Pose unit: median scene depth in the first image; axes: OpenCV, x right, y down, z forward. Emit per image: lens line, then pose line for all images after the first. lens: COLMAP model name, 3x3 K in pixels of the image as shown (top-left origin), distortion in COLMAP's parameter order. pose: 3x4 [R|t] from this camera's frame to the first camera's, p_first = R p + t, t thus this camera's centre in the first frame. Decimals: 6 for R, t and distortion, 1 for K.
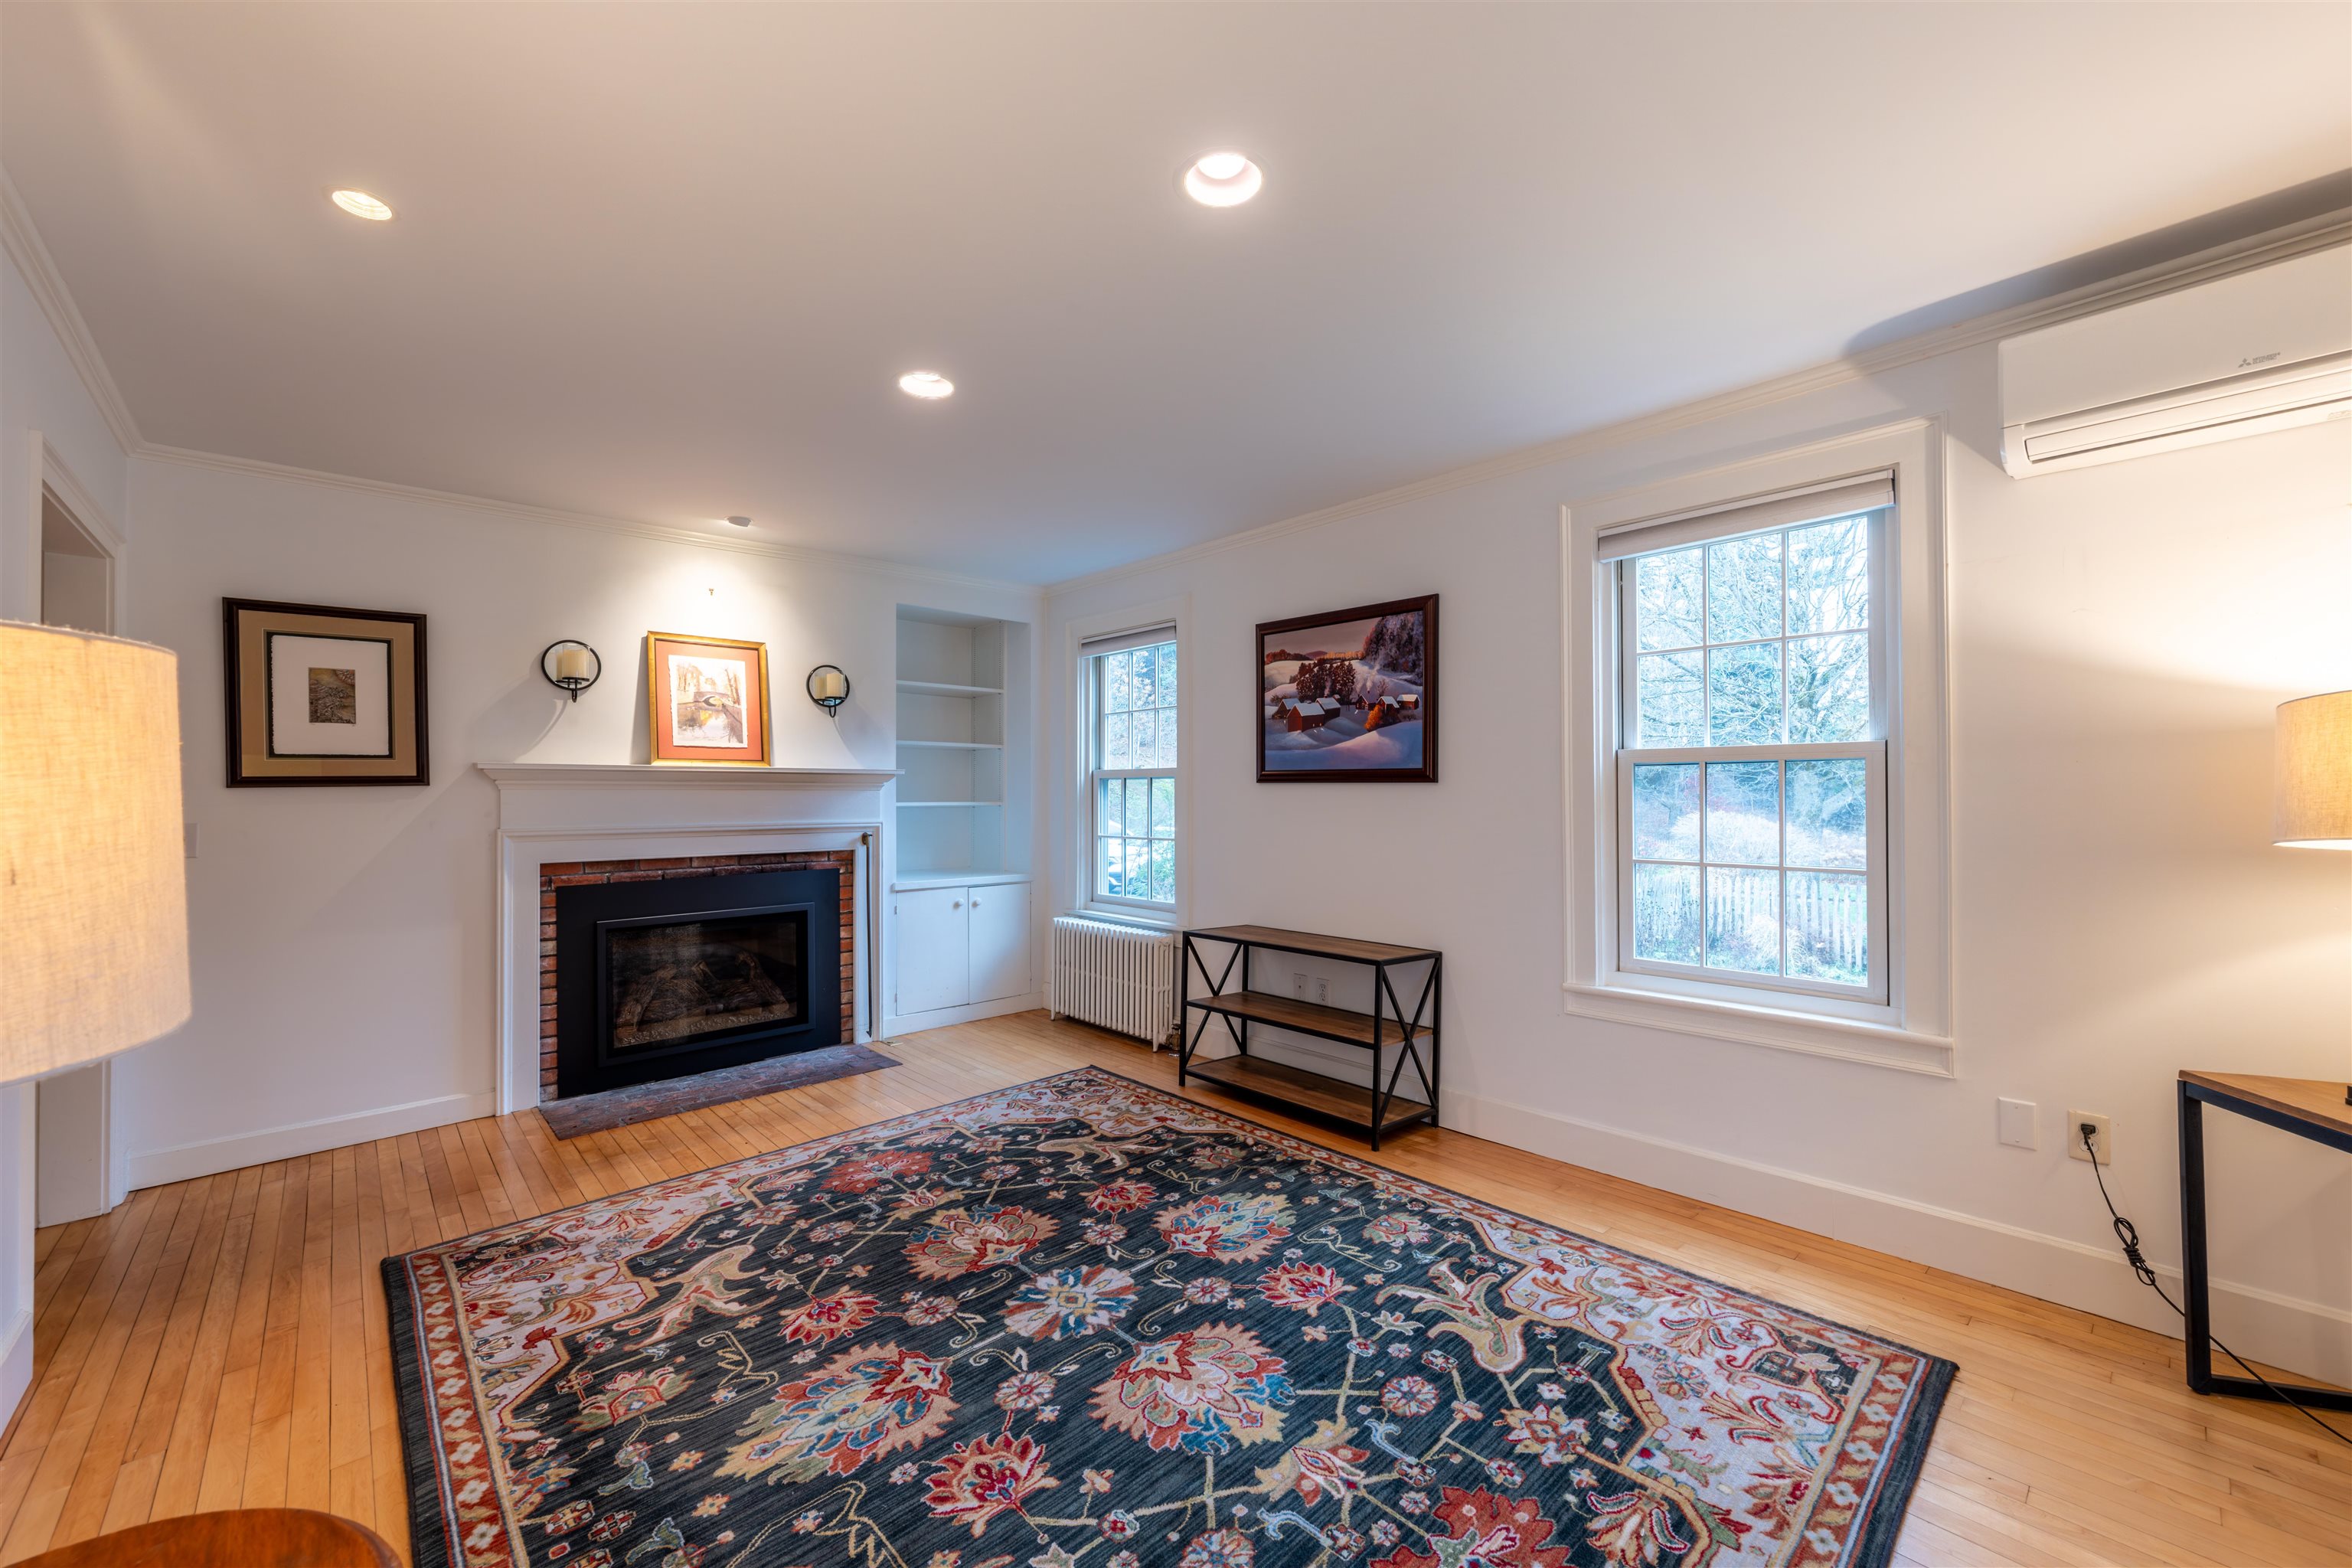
lens RADIAL K [[903.8, 0, 1176.2], [0, 903.8, 776.0], [0, 0, 1]] dist [0.000382, -0.000124]
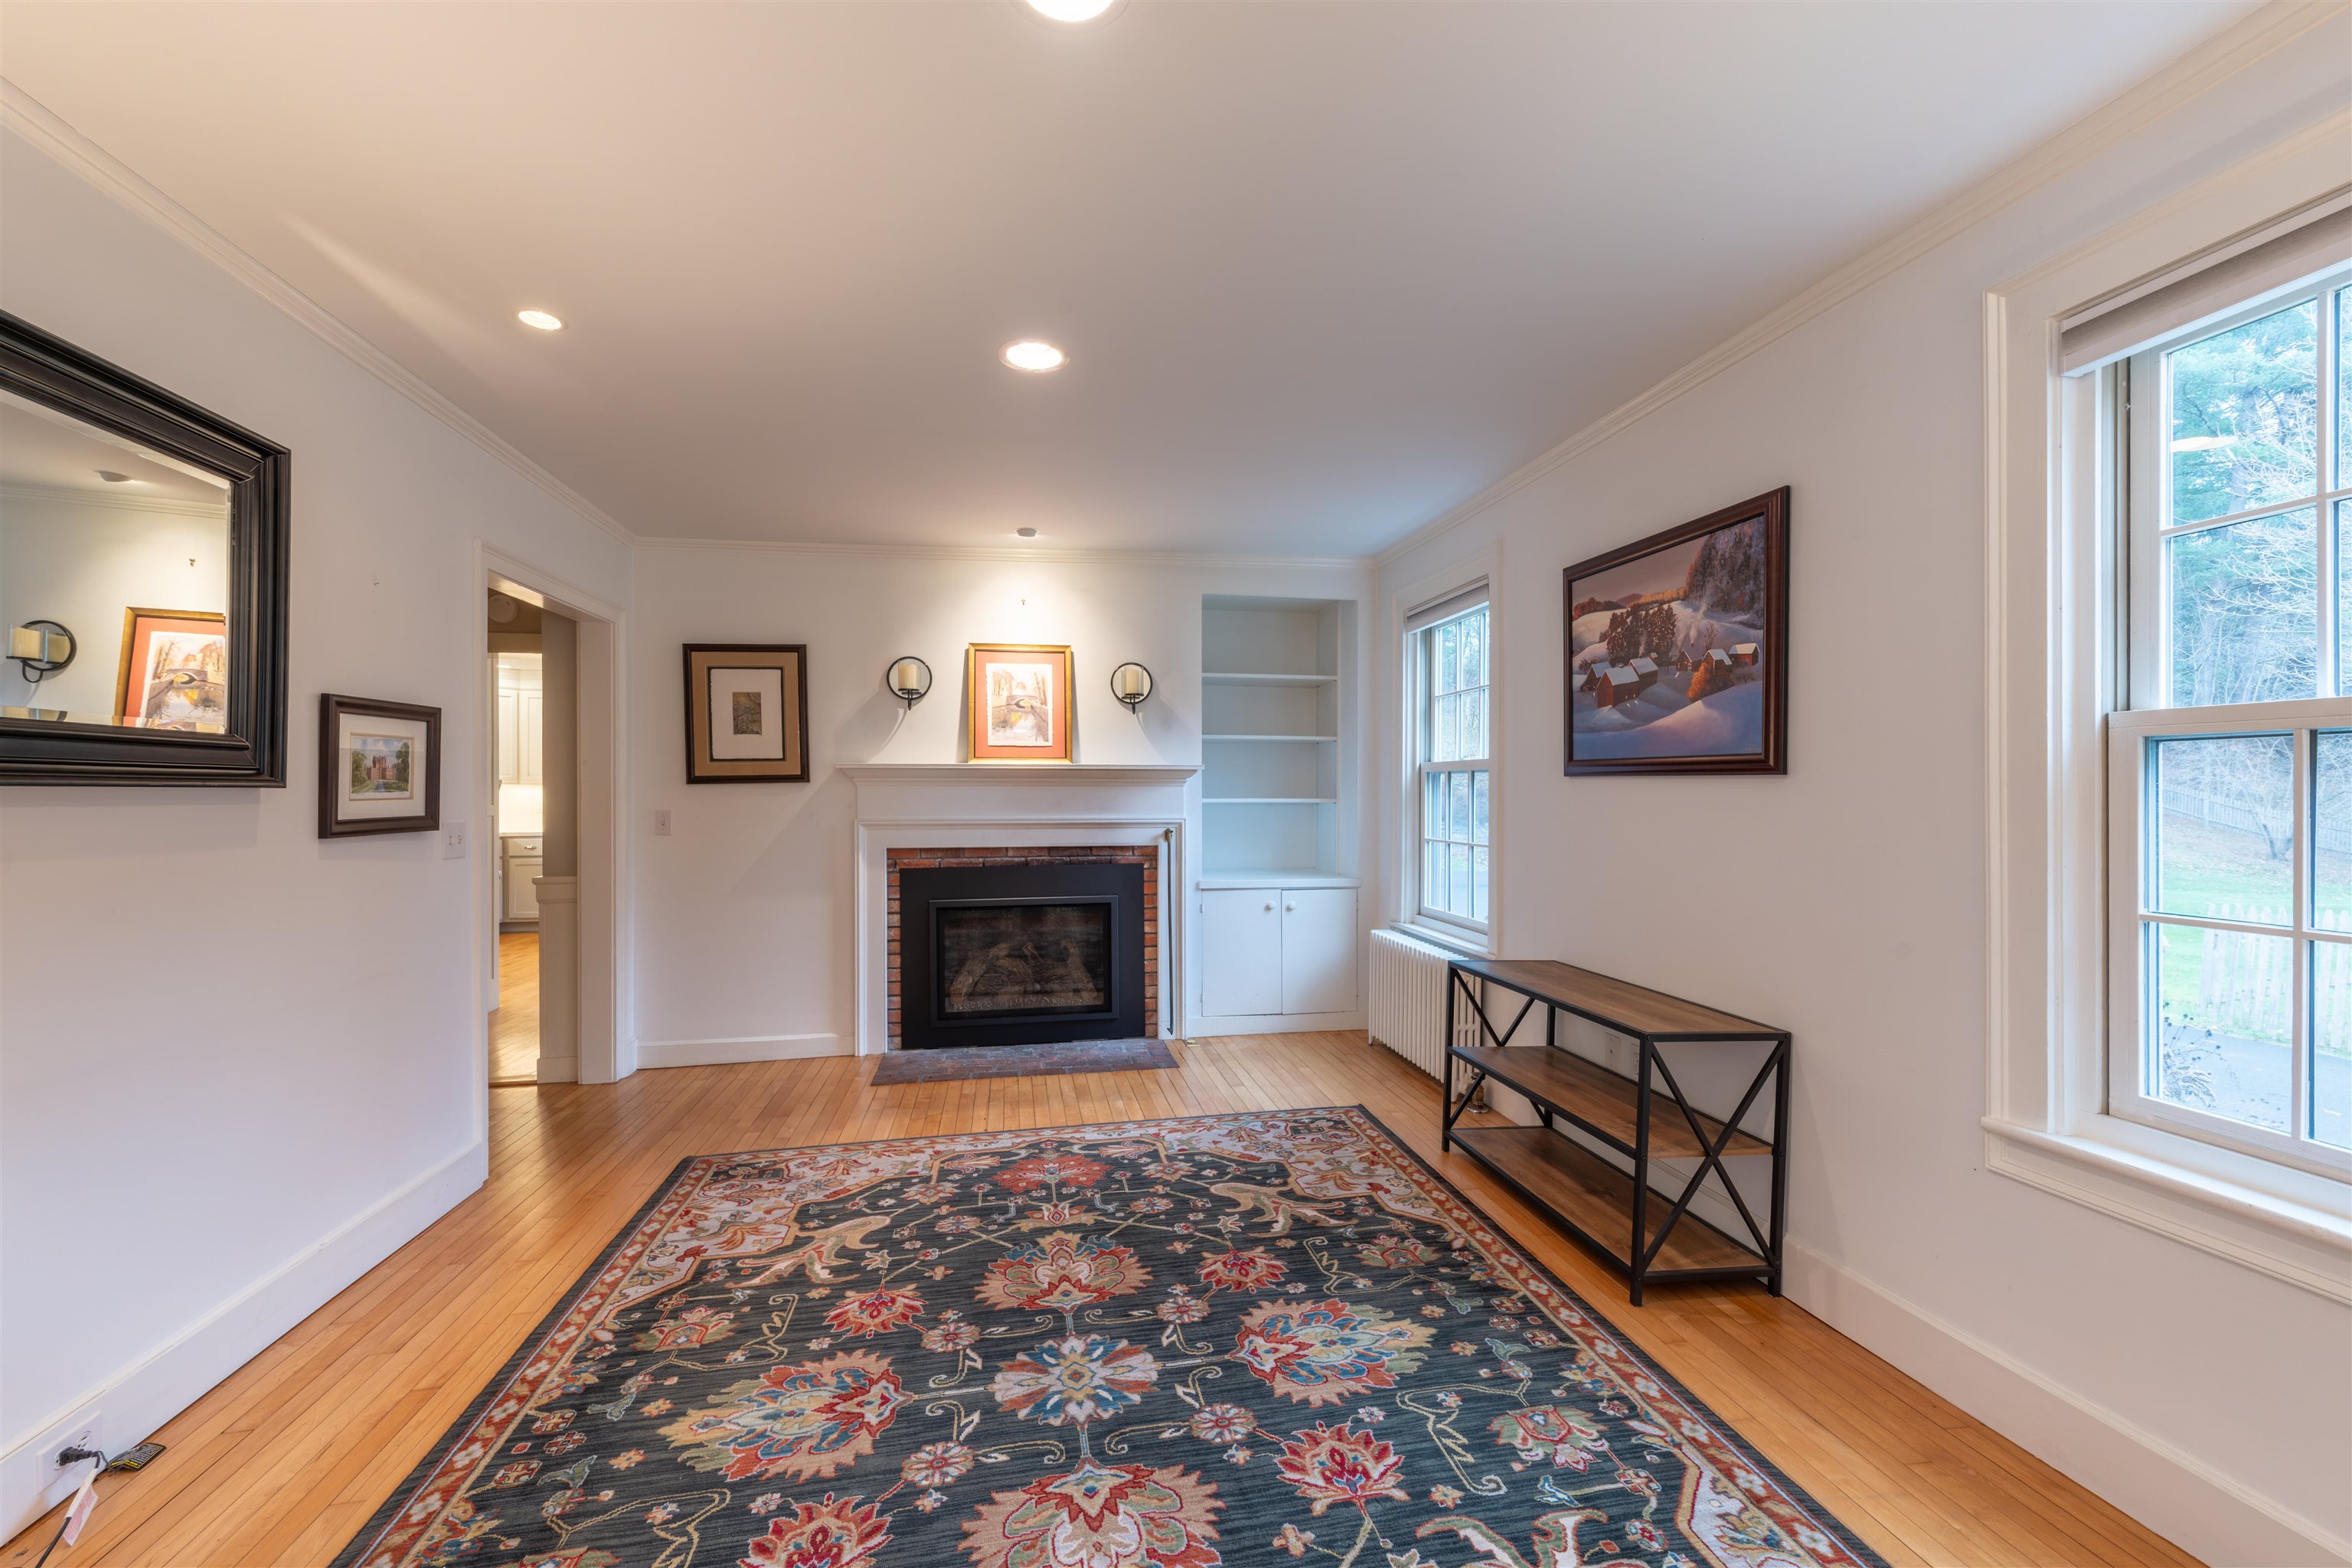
lens RADIAL K [[923.6, 0, 1176.0], [0, 923.6, 784.0], [0, 0, 1]] dist [0.000064, 0.000010]
pose [[0.844705, -0.001121, -0.535231, 0.300808], [0.008789, 0.999892, 0.011776, 0.002629], [0.535160, -0.014651, 0.844624, 0.215380]]
